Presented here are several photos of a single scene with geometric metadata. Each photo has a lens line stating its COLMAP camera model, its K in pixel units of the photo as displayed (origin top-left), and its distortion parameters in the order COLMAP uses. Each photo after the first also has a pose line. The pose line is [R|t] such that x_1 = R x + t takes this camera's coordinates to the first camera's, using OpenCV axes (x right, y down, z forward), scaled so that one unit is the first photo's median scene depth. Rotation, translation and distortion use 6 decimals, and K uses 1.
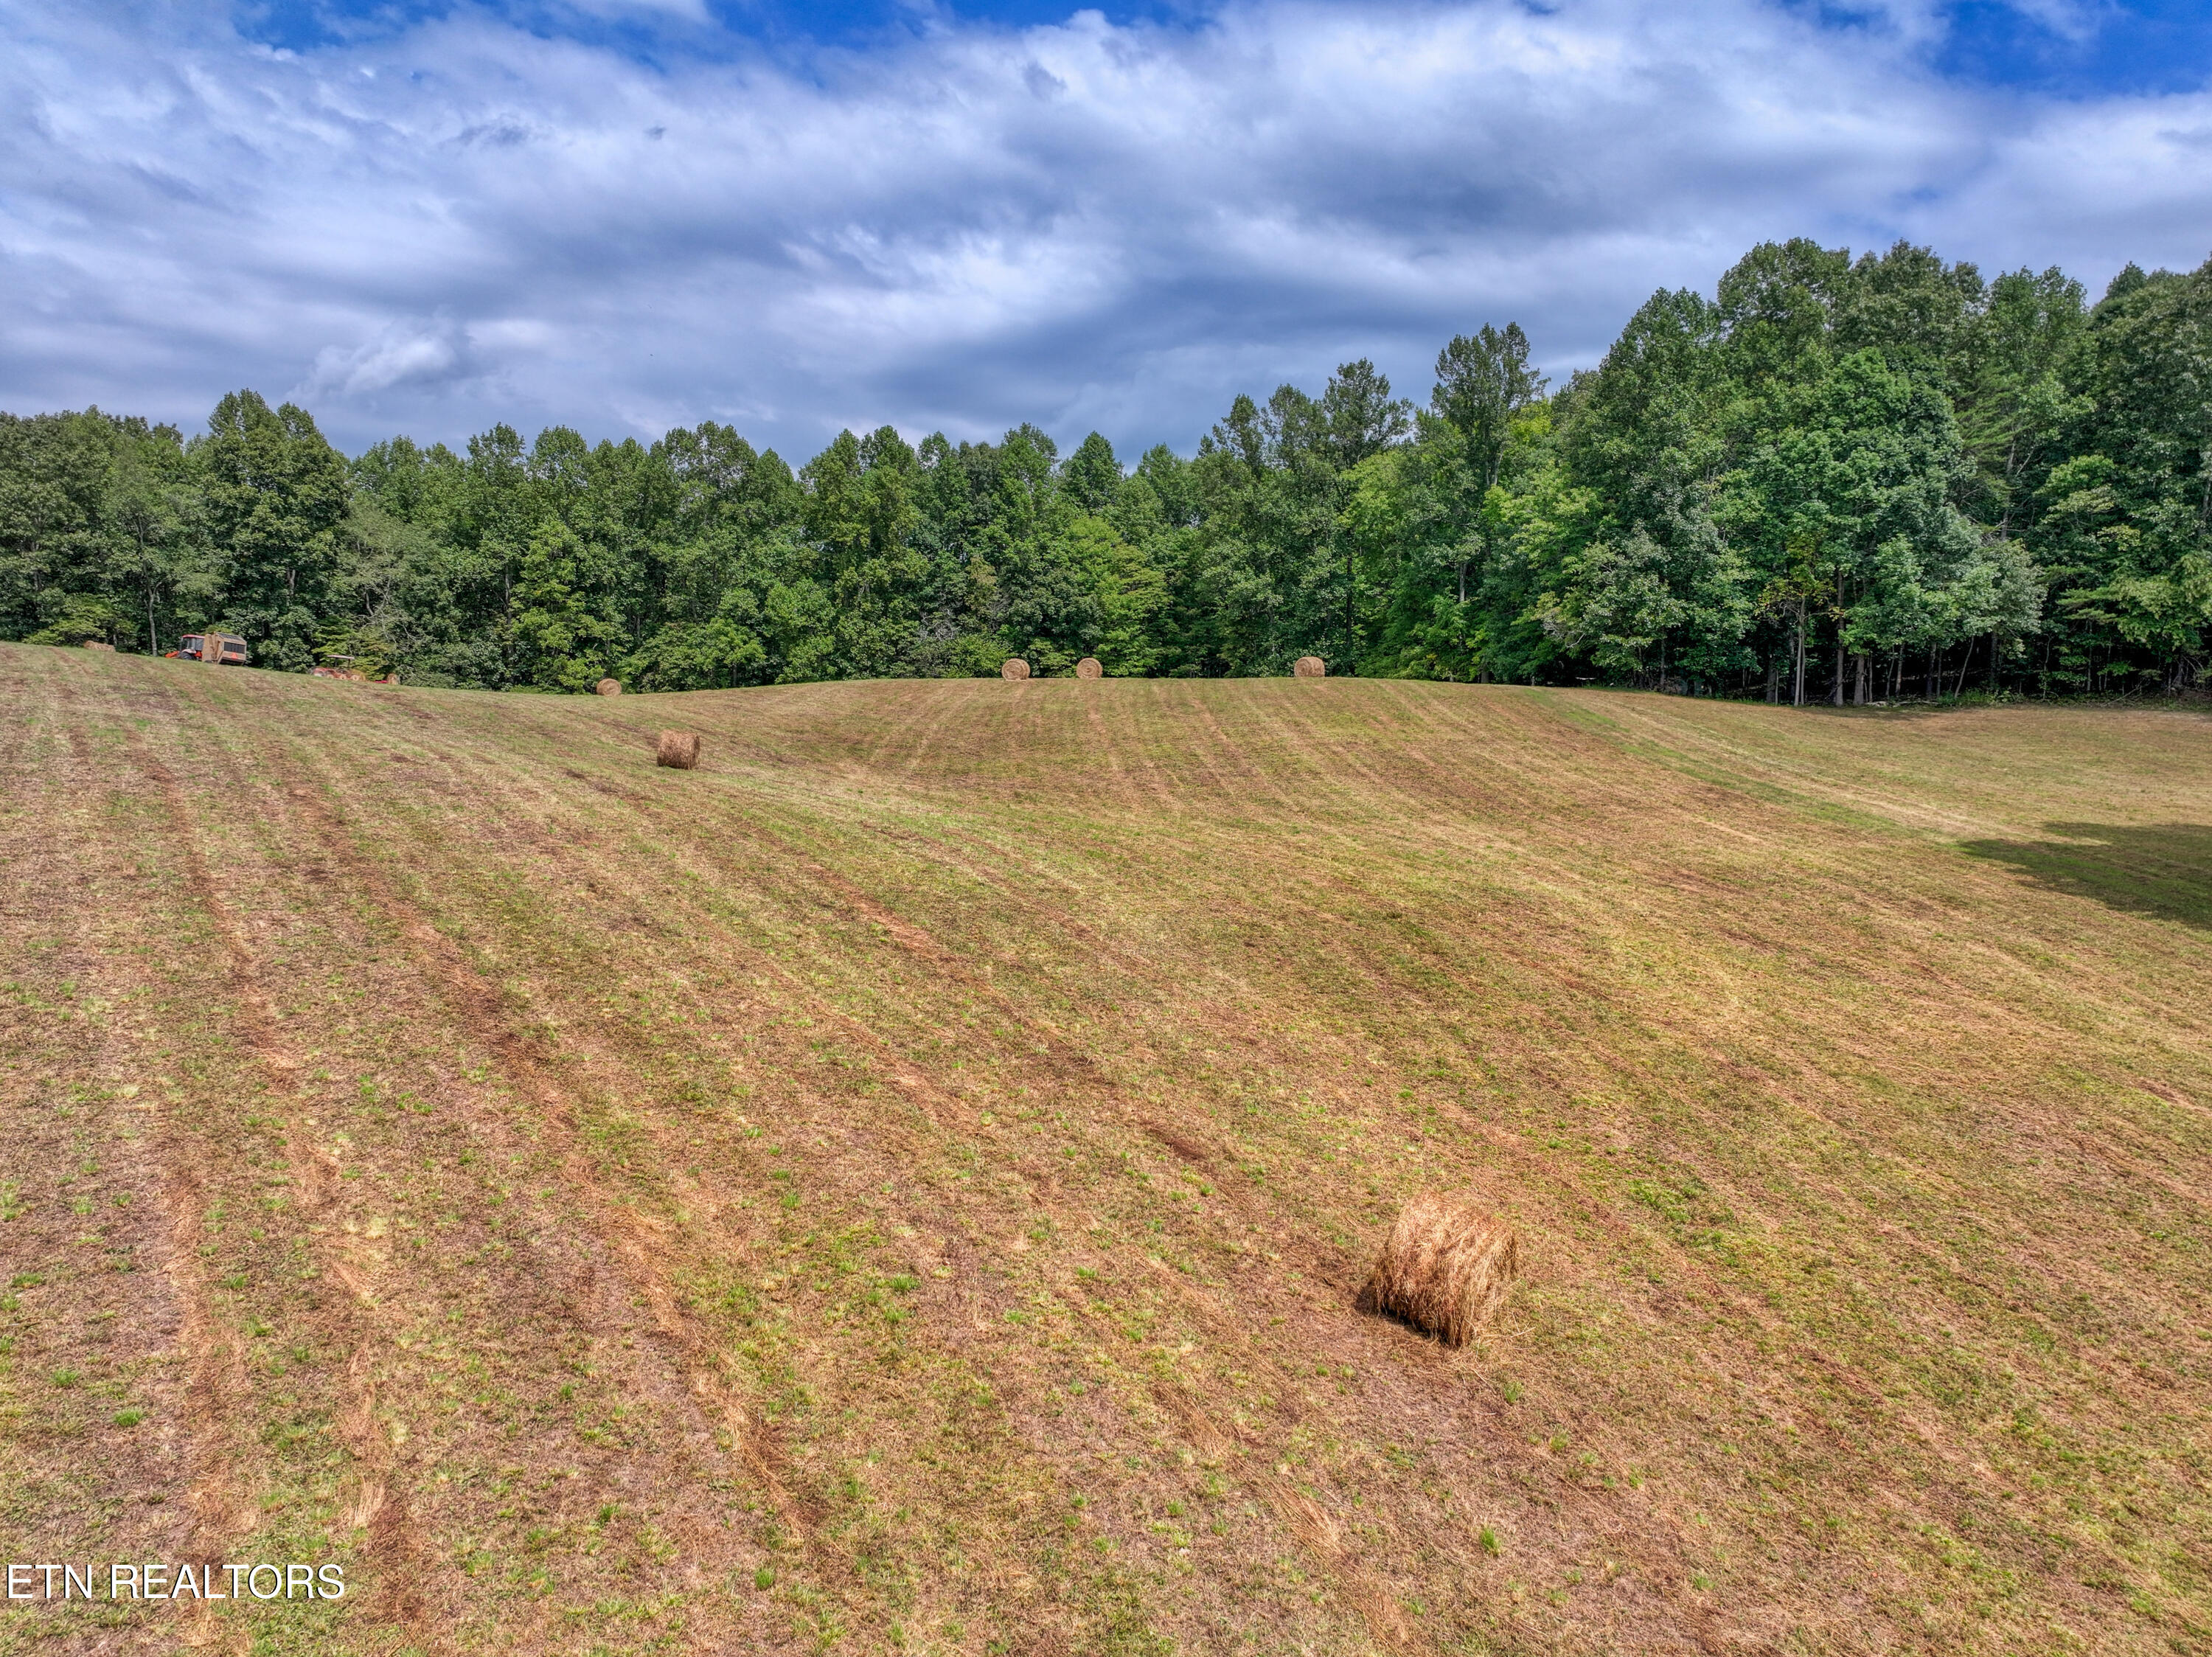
lens RADIAL K [[1552.7, 0, 1111.8], [0, 1552.7, 827.2], [0, 0, 1]] dist [-0.000940, 0.012278]
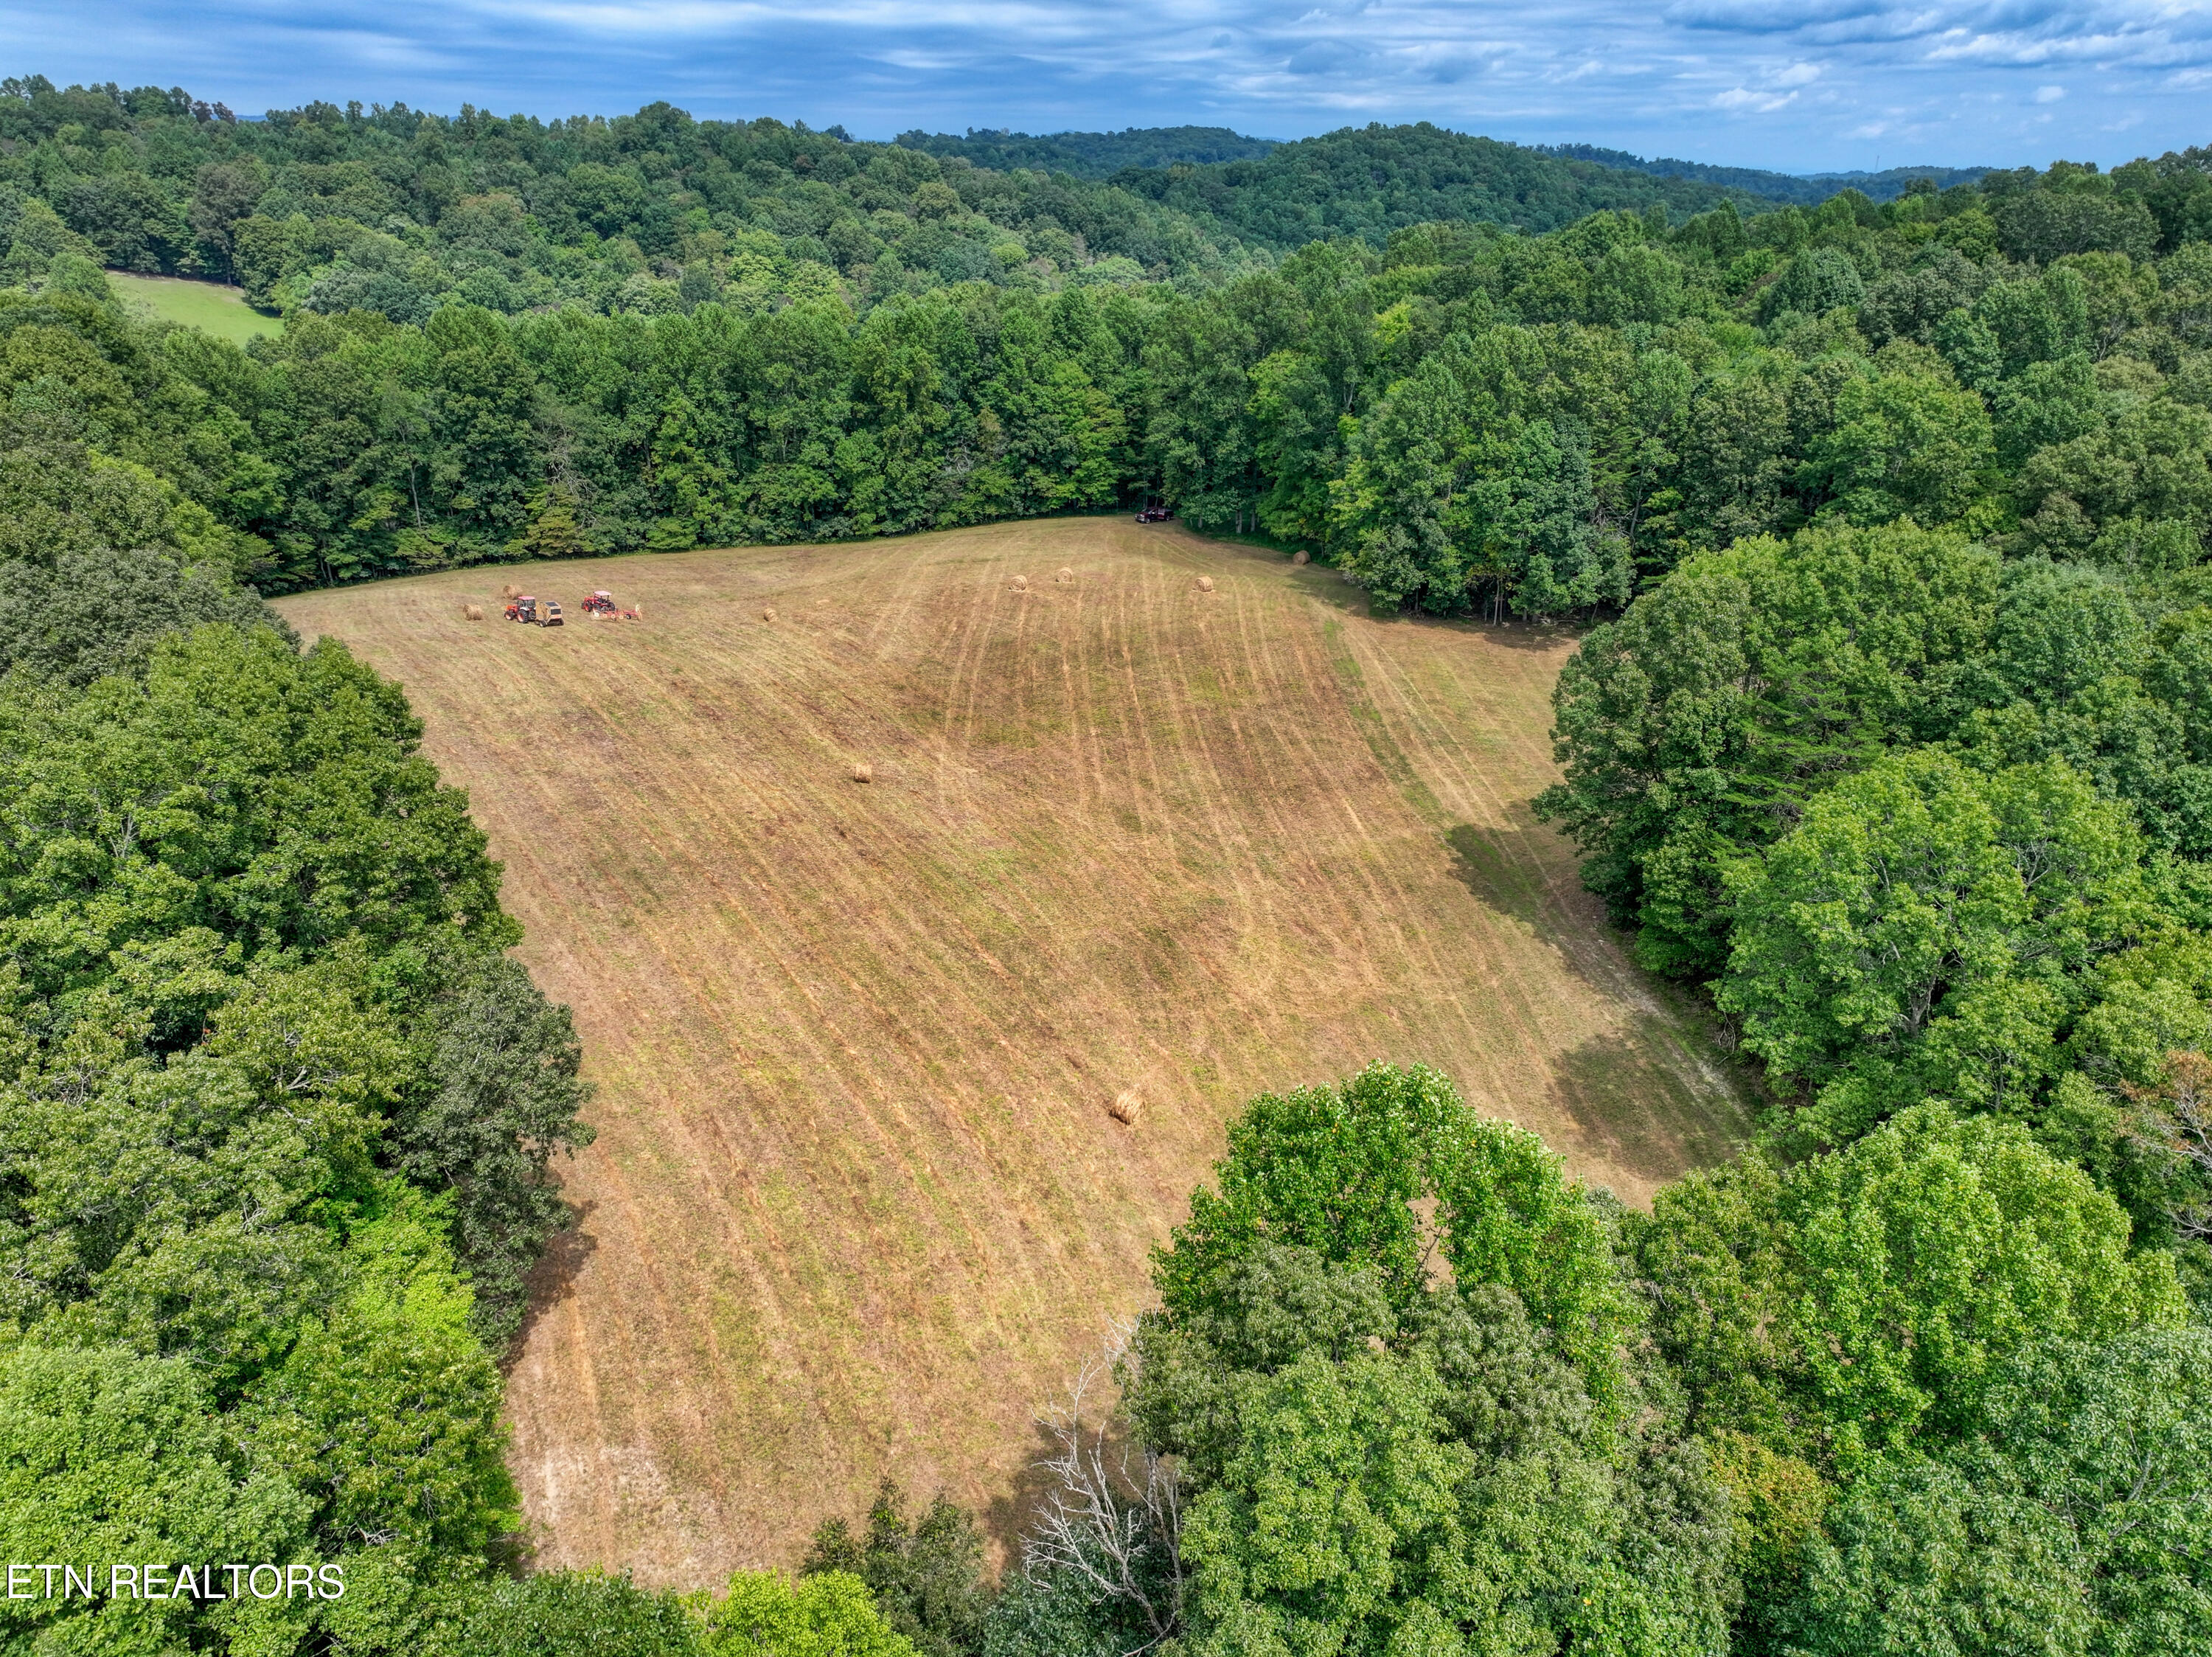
lens RADIAL K [[1552.7, 0, 1108.3], [0, 1552.7, 833.9], [0, 0, 1]] dist [-0.000940, 0.012278]
pose [[0.999995, -0.002767, -0.001578, 0.024632], [0.003127, 0.946869, 0.321605, -0.288263], [0.000604, -0.321608, 0.946873, -0.453557]]
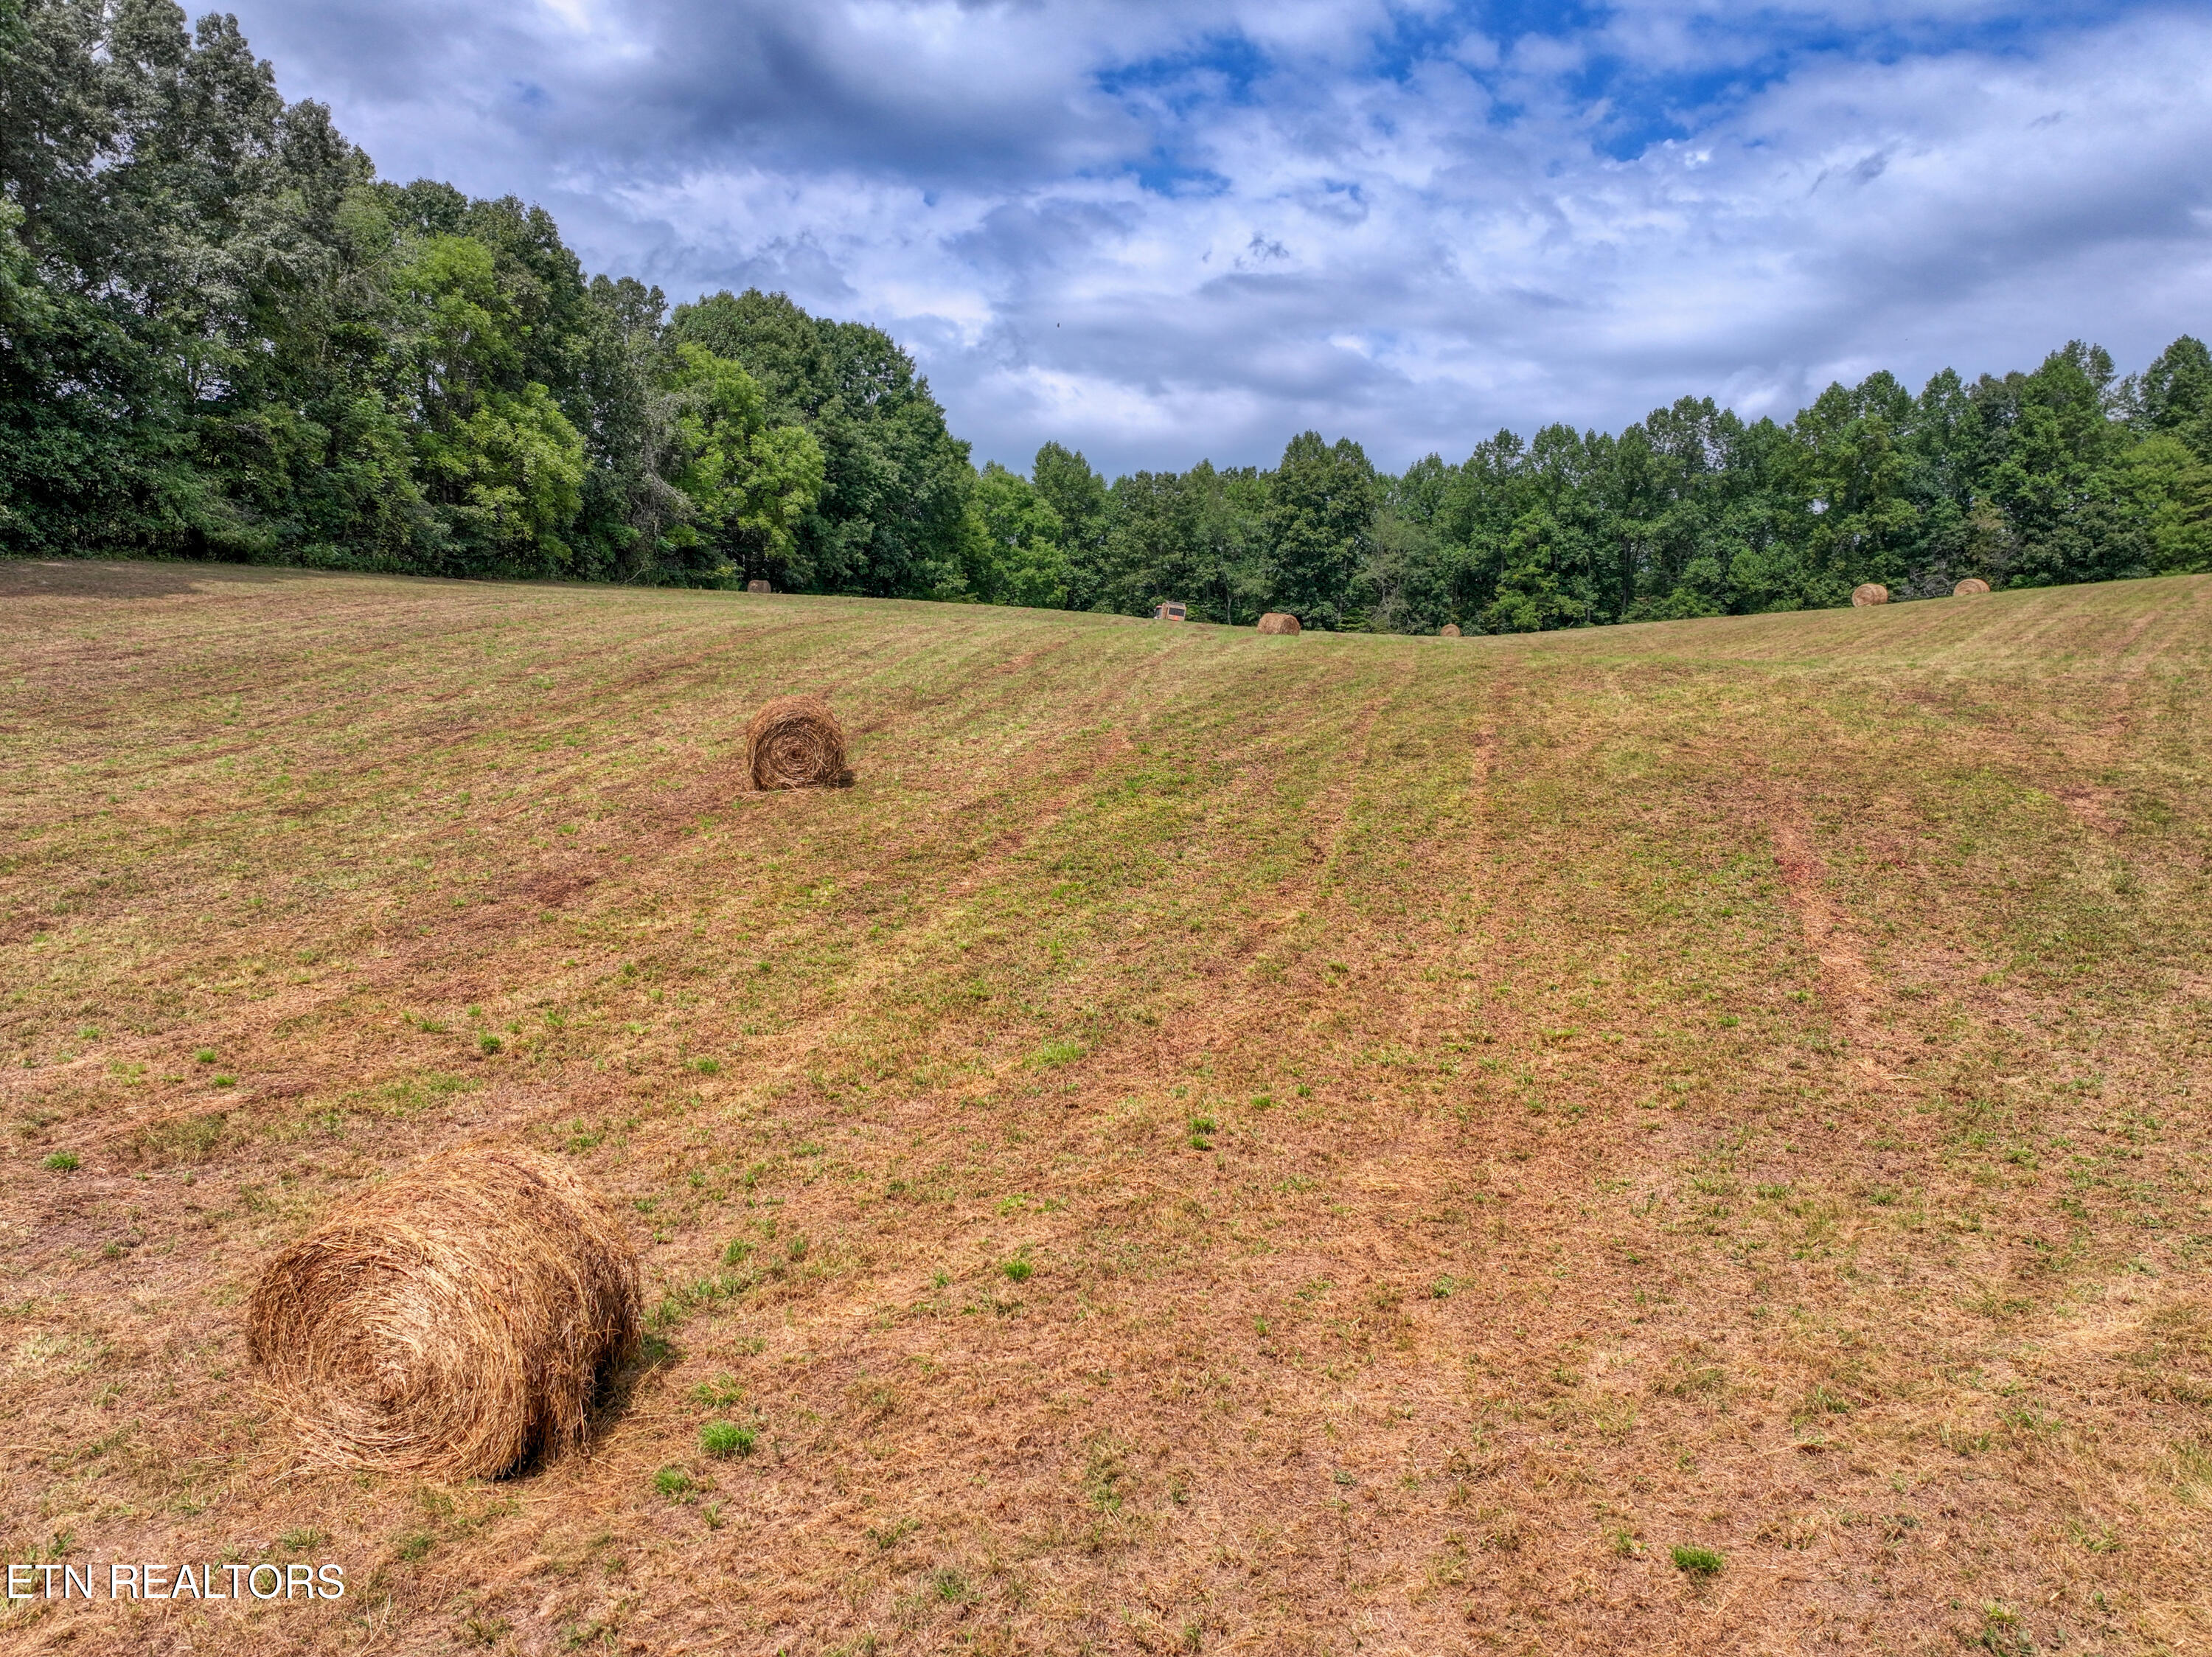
lens RADIAL K [[1552.7, 0, 1105.0], [0, 1552.7, 816.4], [0, 0, 1]] dist [-0.000940, 0.012278]
pose [[0.706082, 0.029150, -0.707529, 0.214952], [-0.054413, 0.998432, -0.013167, 0.050129], [0.706036, 0.047796, 0.706561, 0.033193]]
